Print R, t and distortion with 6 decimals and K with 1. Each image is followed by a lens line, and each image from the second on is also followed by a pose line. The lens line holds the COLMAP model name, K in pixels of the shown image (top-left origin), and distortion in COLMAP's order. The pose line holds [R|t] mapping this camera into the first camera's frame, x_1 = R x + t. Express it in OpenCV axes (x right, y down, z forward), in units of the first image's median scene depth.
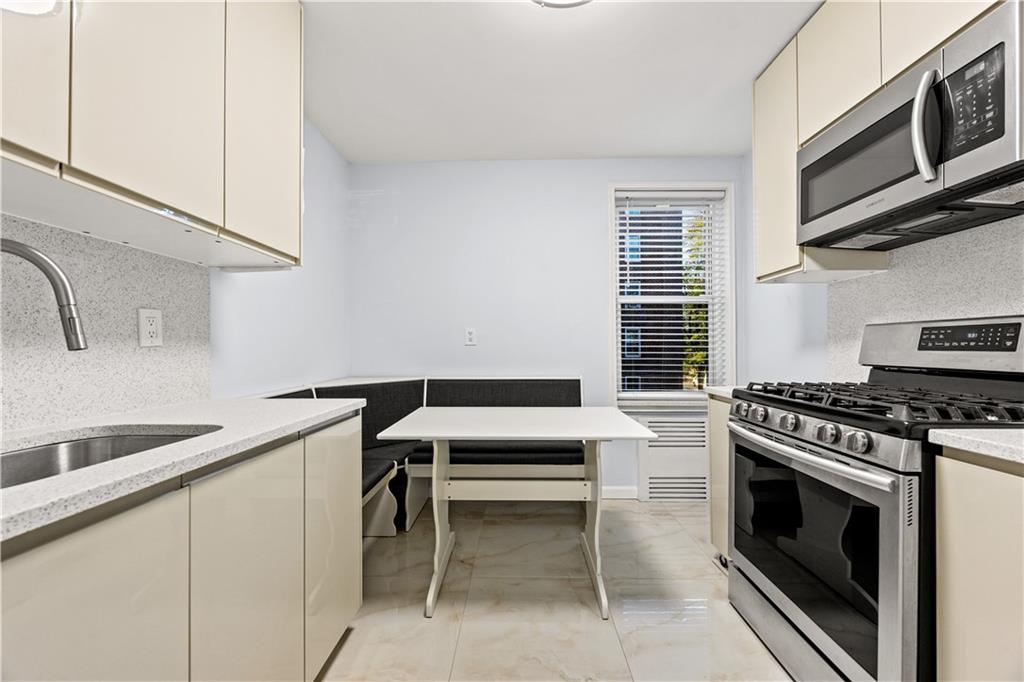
lens RADIAL K [[391.3, 0, 511.3], [0, 391.3, 346.8], [0, 0, 1]] dist [-0.000111, 0.000044]
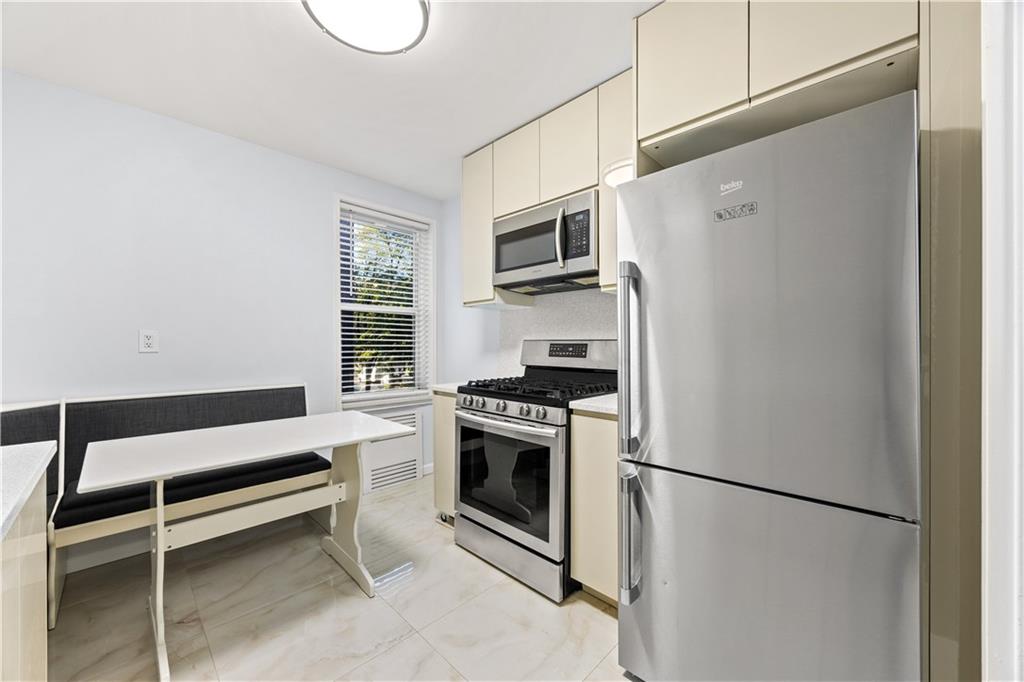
lens RADIAL K [[391.3, 0, 511.3], [0, 391.3, 346.8], [0, 0, 1]] dist [-0.000111, 0.000044]
pose [[0.686736, -0.002762, 0.726902, -0.295244], [-0.003542, 0.999968, 0.007147, -0.040080], [-0.726899, -0.007483, 0.686704, -0.067619]]
